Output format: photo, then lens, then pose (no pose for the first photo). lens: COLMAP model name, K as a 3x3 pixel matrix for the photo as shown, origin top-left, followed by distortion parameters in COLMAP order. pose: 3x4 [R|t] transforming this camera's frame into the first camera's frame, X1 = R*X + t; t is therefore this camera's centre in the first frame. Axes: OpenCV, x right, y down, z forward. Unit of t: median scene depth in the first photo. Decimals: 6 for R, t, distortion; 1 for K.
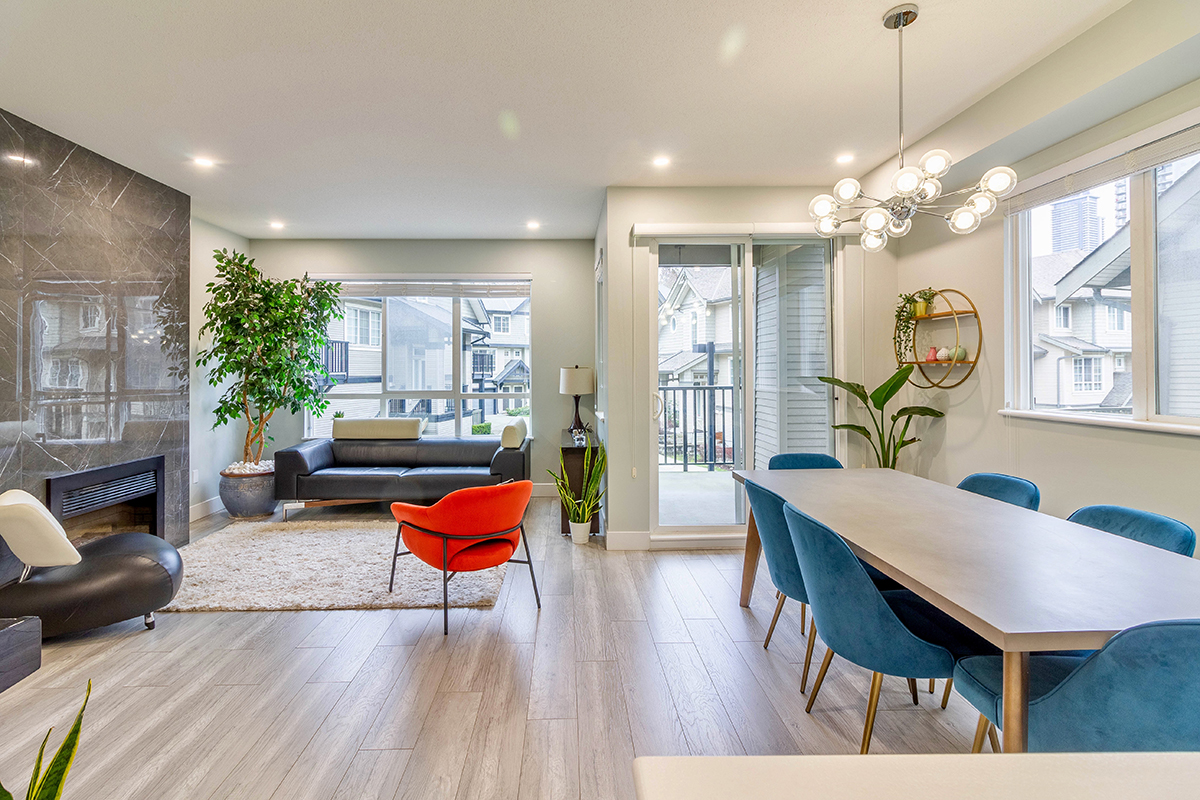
lens RADIAL K [[562.7, 0, 580.8], [0, 562.7, 362.4], [0, 0, 1]] dist [0.001416, -0.000182]
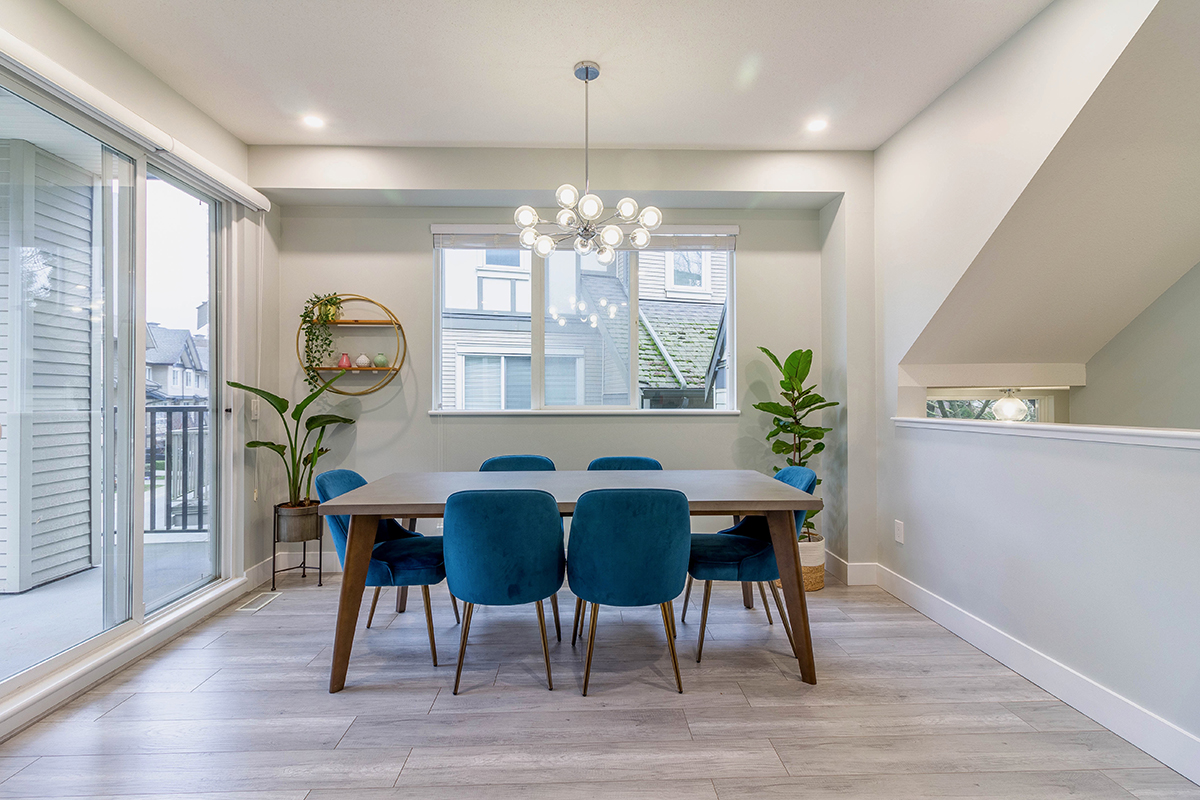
lens RADIAL K [[551.6, 0, 594.5], [0, 551.6, 394.5], [0, 0, 1]] dist [0.004498, 0.000280]
pose [[0.004033, 0.011384, 0.999927, -0.327105], [-0.011251, 0.999872, -0.011338, 0.048526], [-0.999929, -0.011204, 0.004161, 0.530318]]
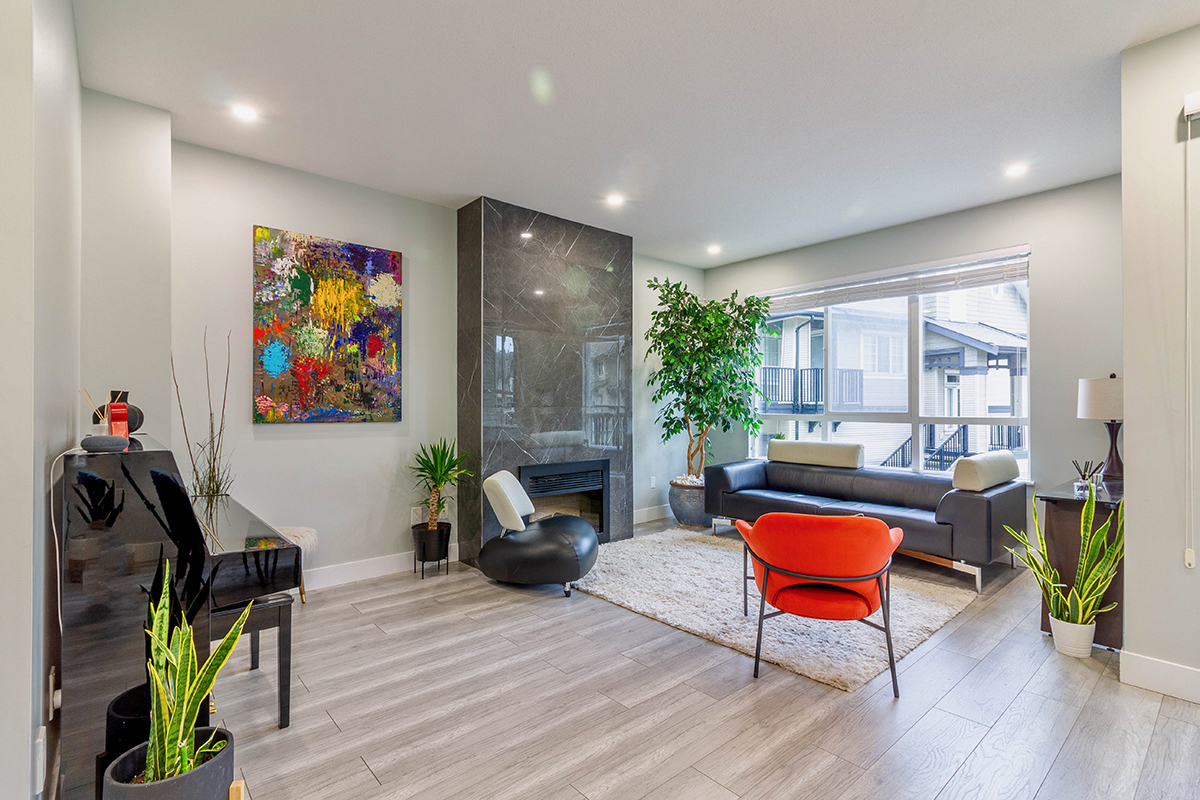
lens RADIAL K [[560.7, 0, 603.1], [0, 560.7, 399.1], [0, 0, 1]] dist [0.003982, 0.000190]
pose [[0.638478, -0.008642, -0.769592, 0.160109], [0.011278, 0.999935, -0.001872, 0.040341], [0.769558, -0.007485, 0.638534, 0.233387]]
